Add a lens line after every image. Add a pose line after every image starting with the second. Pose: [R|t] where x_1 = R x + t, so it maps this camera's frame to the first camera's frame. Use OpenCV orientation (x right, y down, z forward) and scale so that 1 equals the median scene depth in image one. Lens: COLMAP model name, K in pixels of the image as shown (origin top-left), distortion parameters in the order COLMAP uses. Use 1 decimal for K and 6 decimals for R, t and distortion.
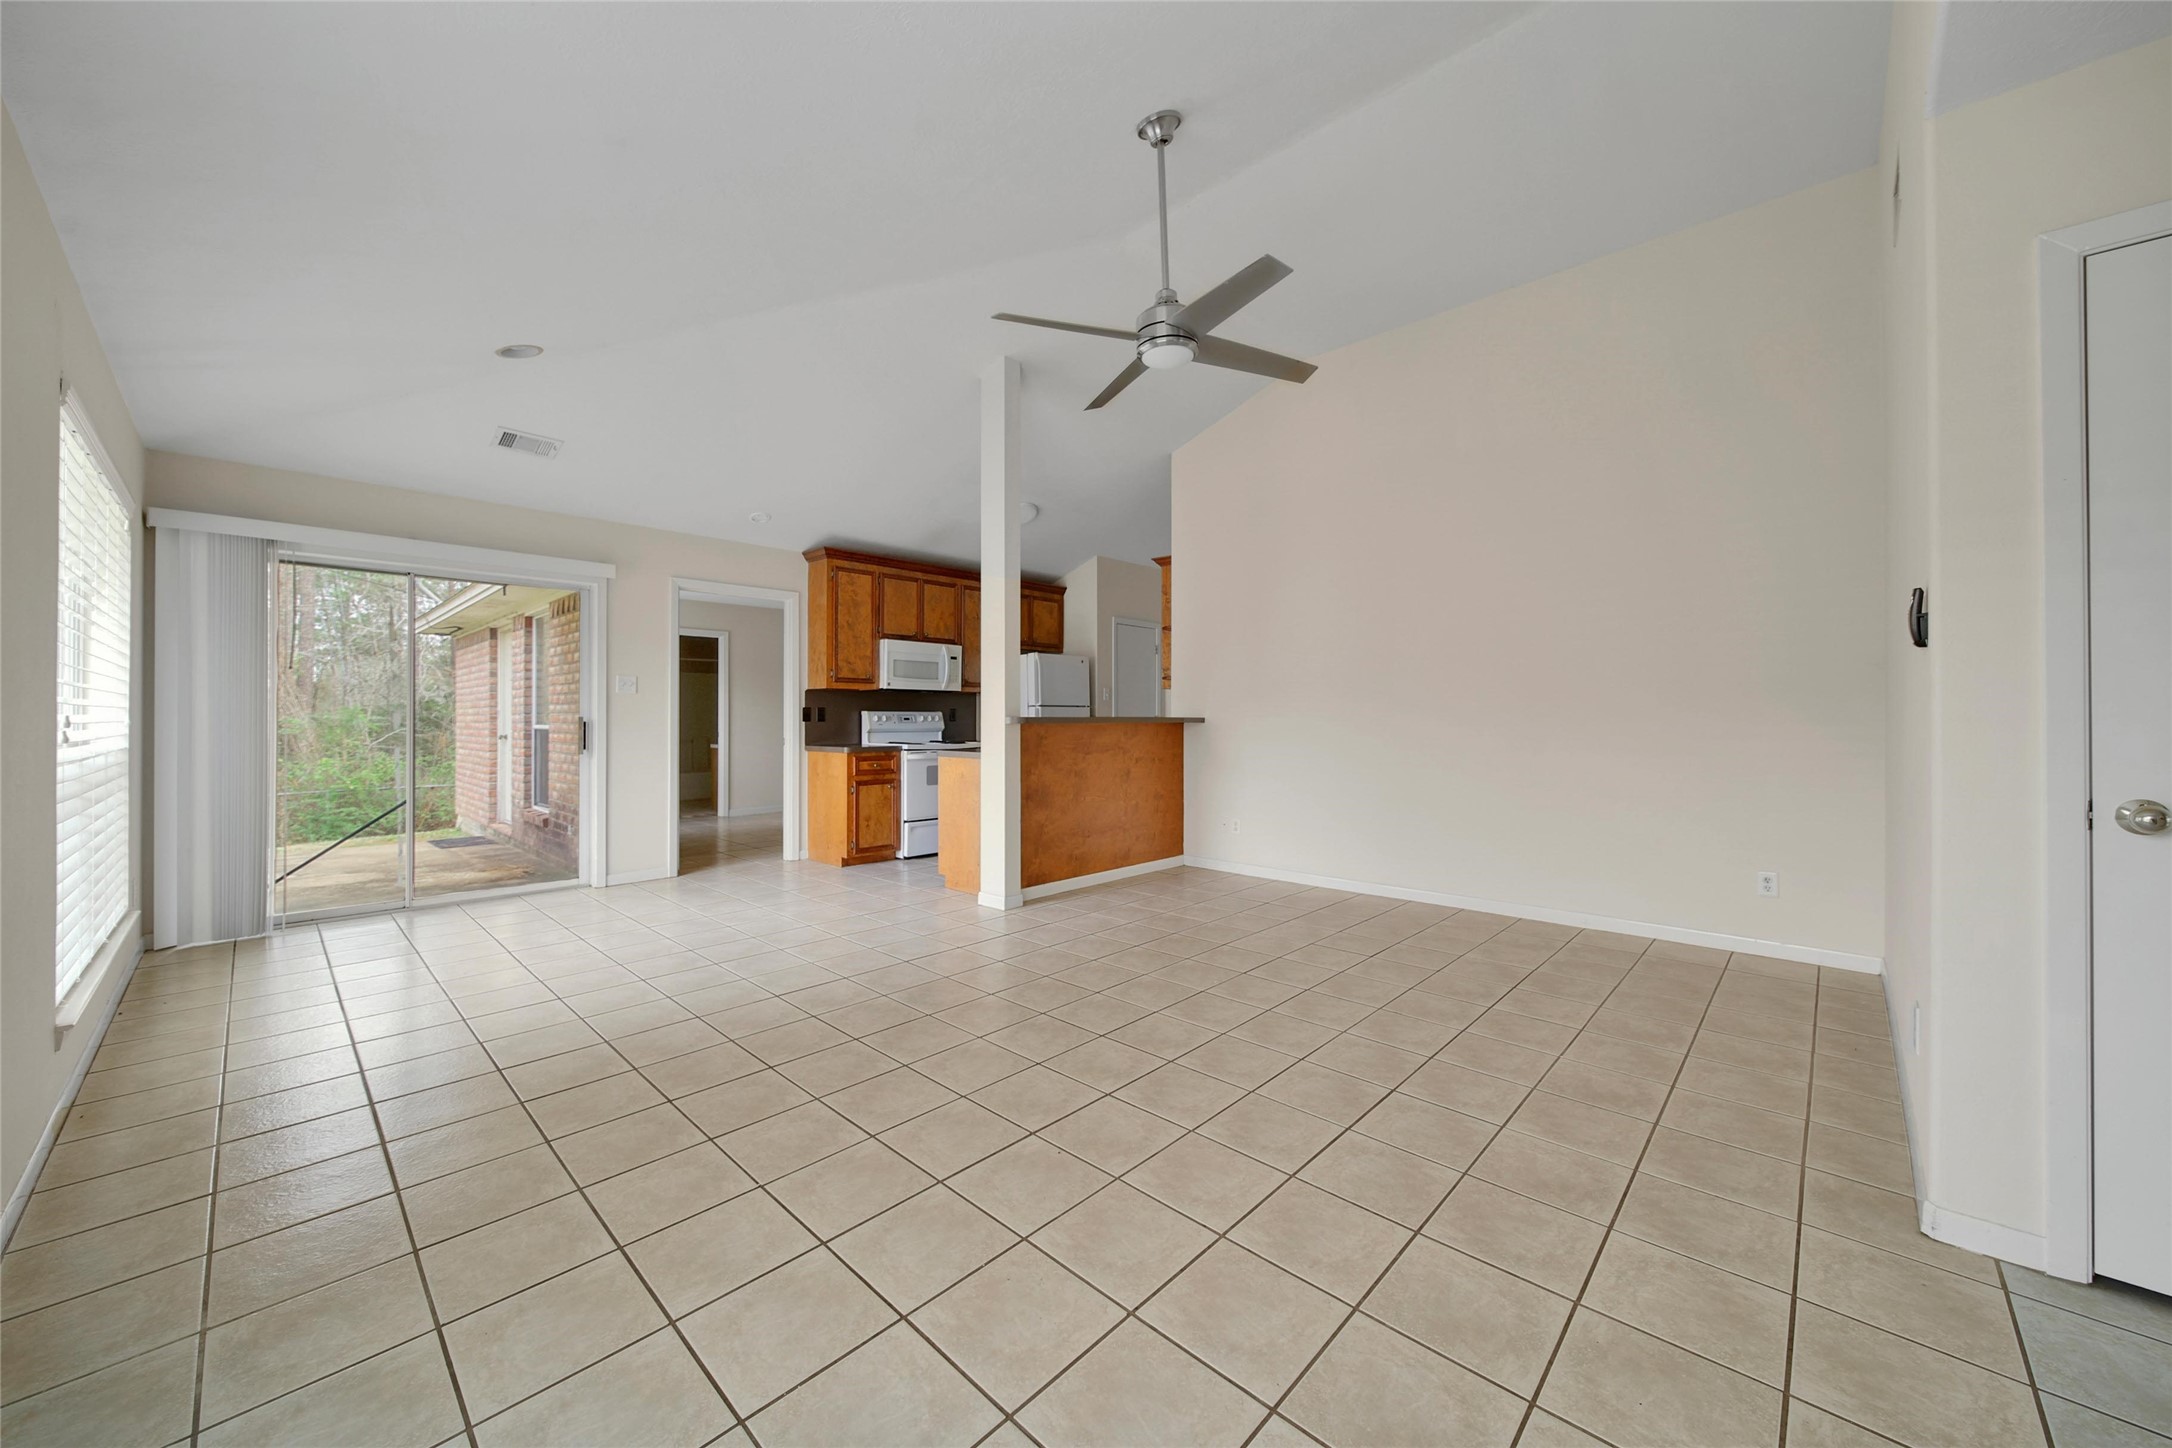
lens RADIAL K [[814.7, 0, 1015.0], [0, 814.7, 710.4], [0, 0, 1]] dist [-0.003015, -0.000749]
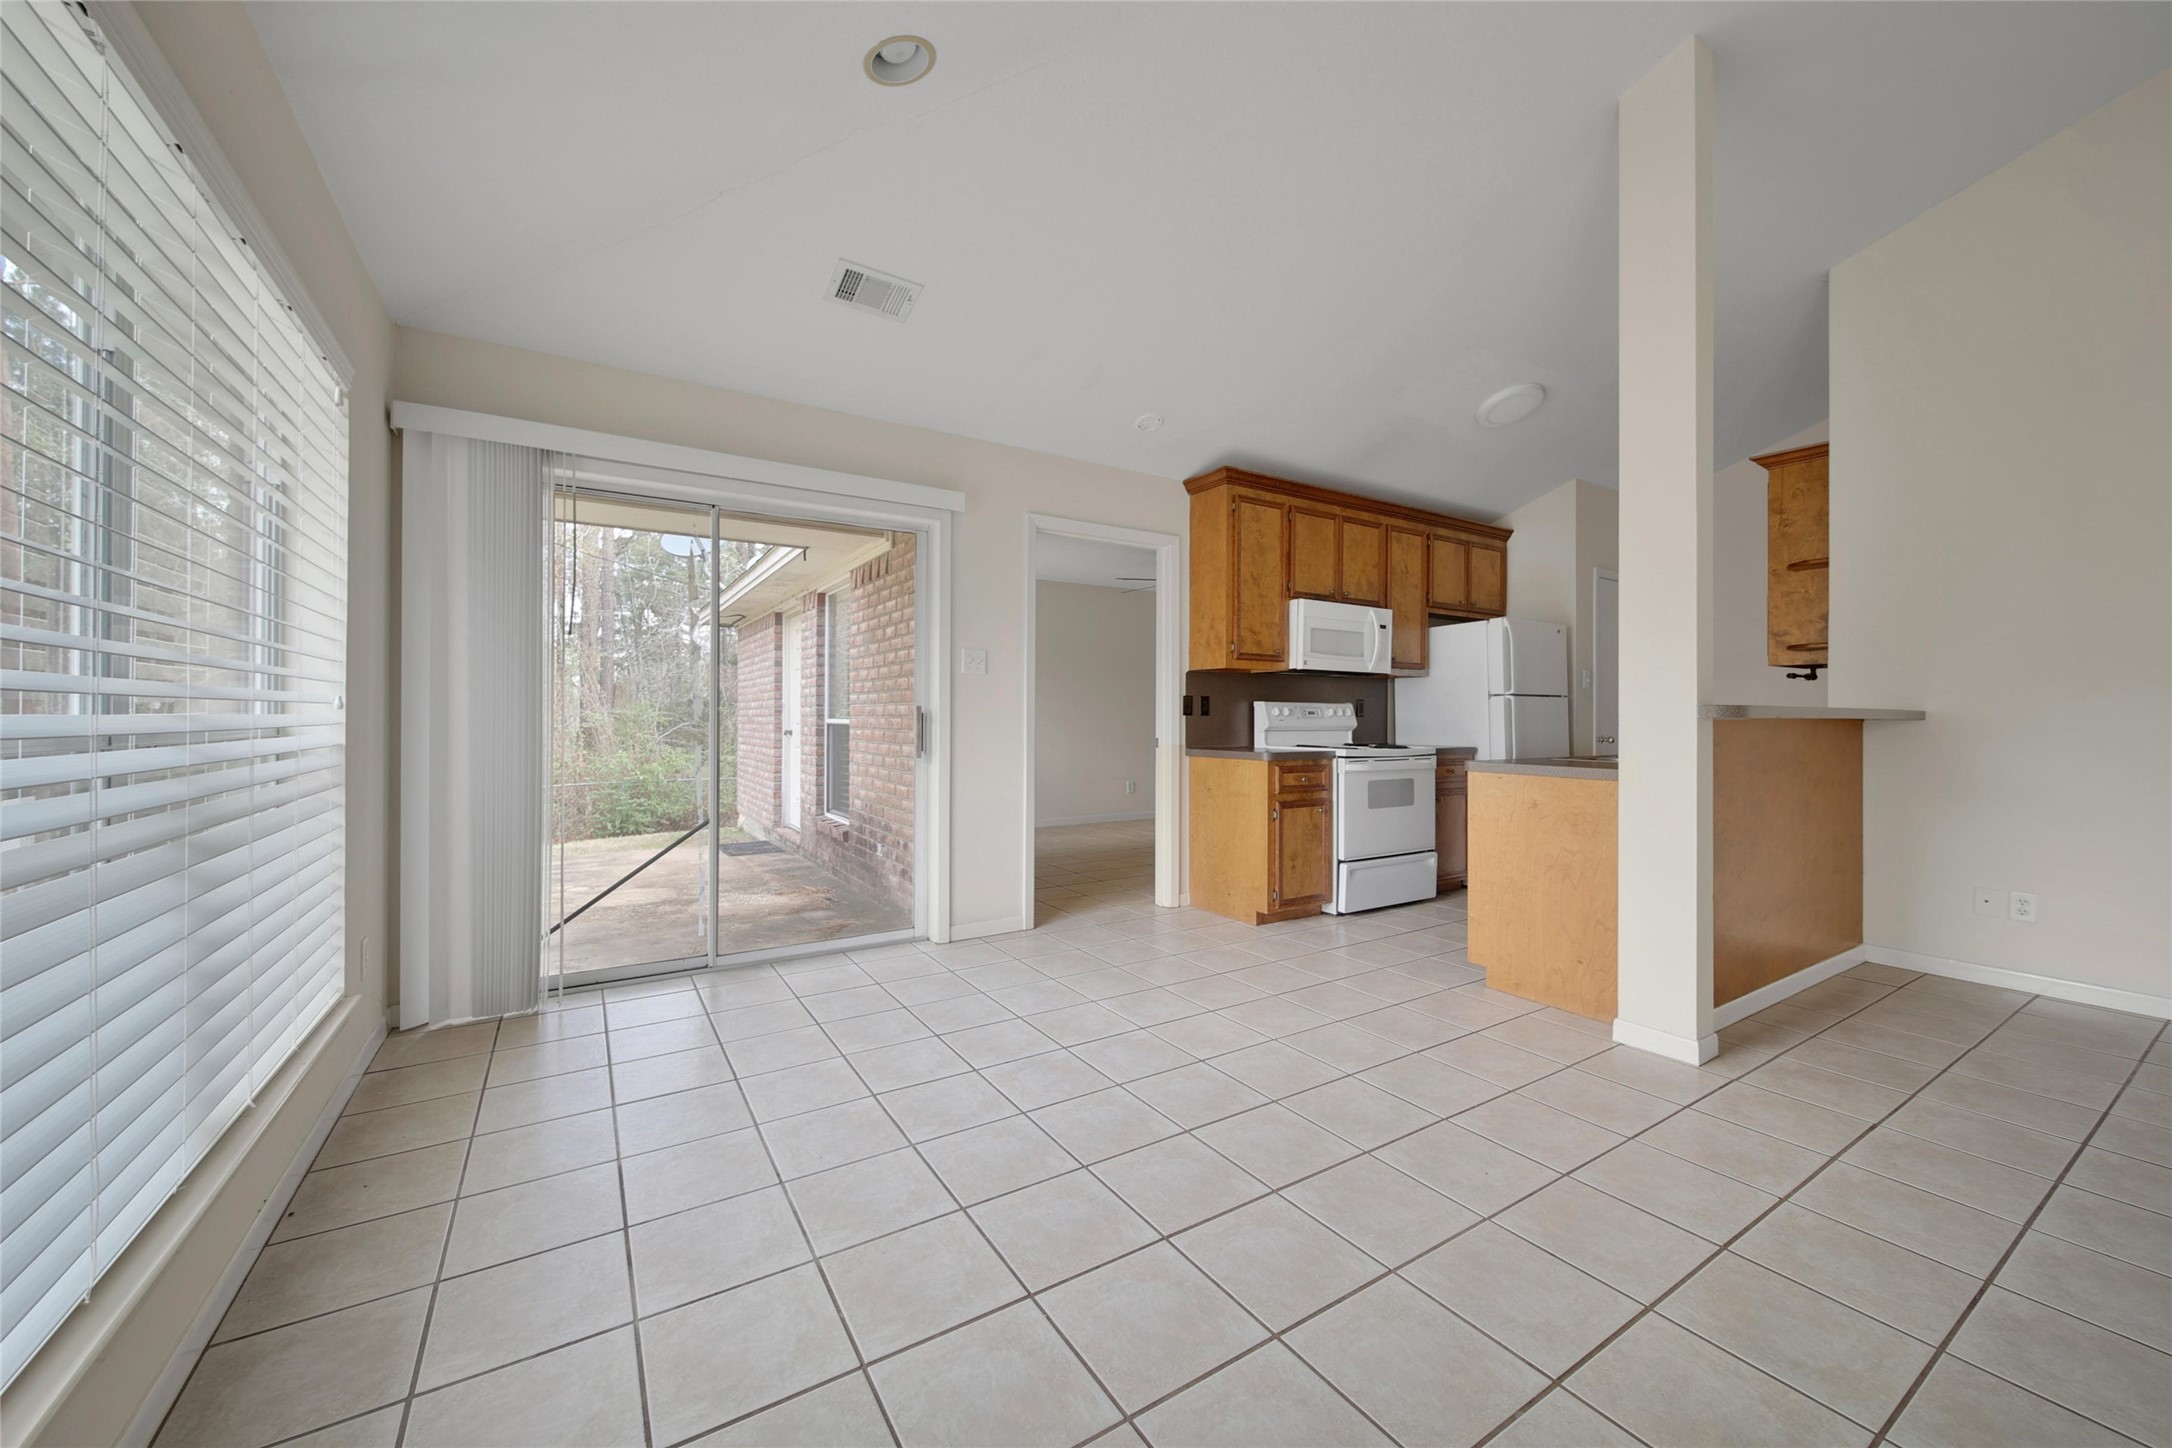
lens RADIAL K [[781.2, 0, 1025.5], [0, 781.2, 710.3], [0, 0, 1]] dist [0.001606, -0.000029]
pose [[0.973940, 0.003531, -0.226777, -0.244399], [-0.003572, 0.999994, 0.000230, 0.009778], [0.226777, 0.000586, 0.973947, 0.297785]]
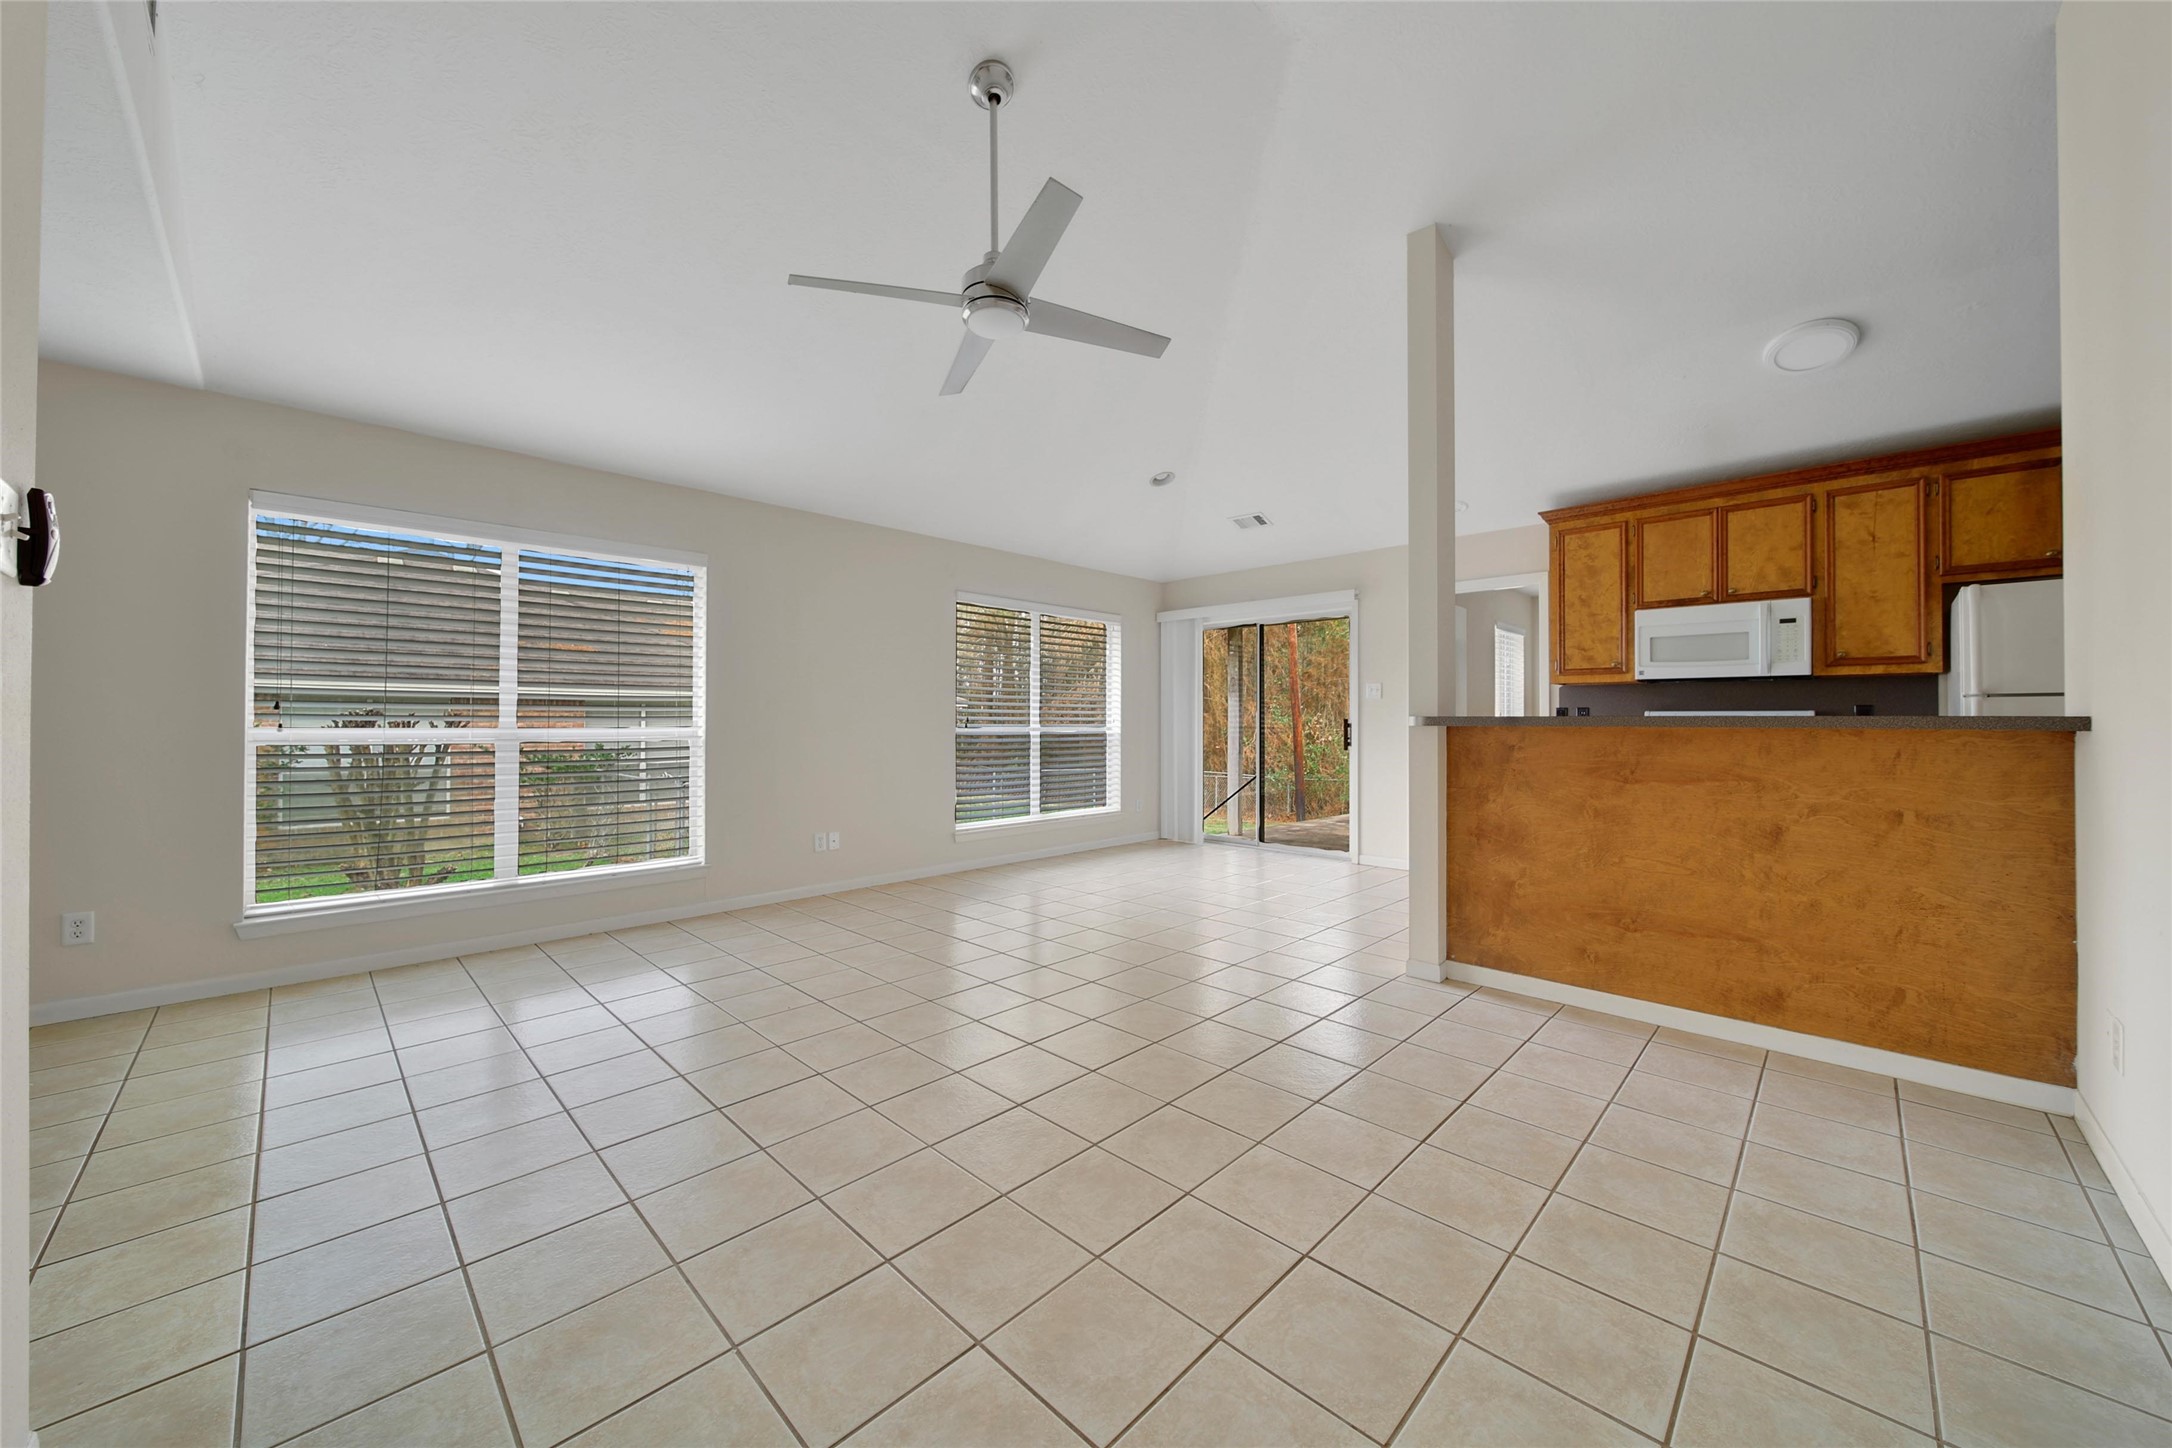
lens RADIAL K [[781.2, 0, 1129.2], [0, 781.2, 714.0], [0, 0, 1]] dist [0.001606, -0.000029]
pose [[0.050561, -0.009957, -0.998671, 0.522305], [0.004995, 0.999940, -0.009717, 0.008340], [0.998708, -0.004497, 0.050608, 0.534130]]
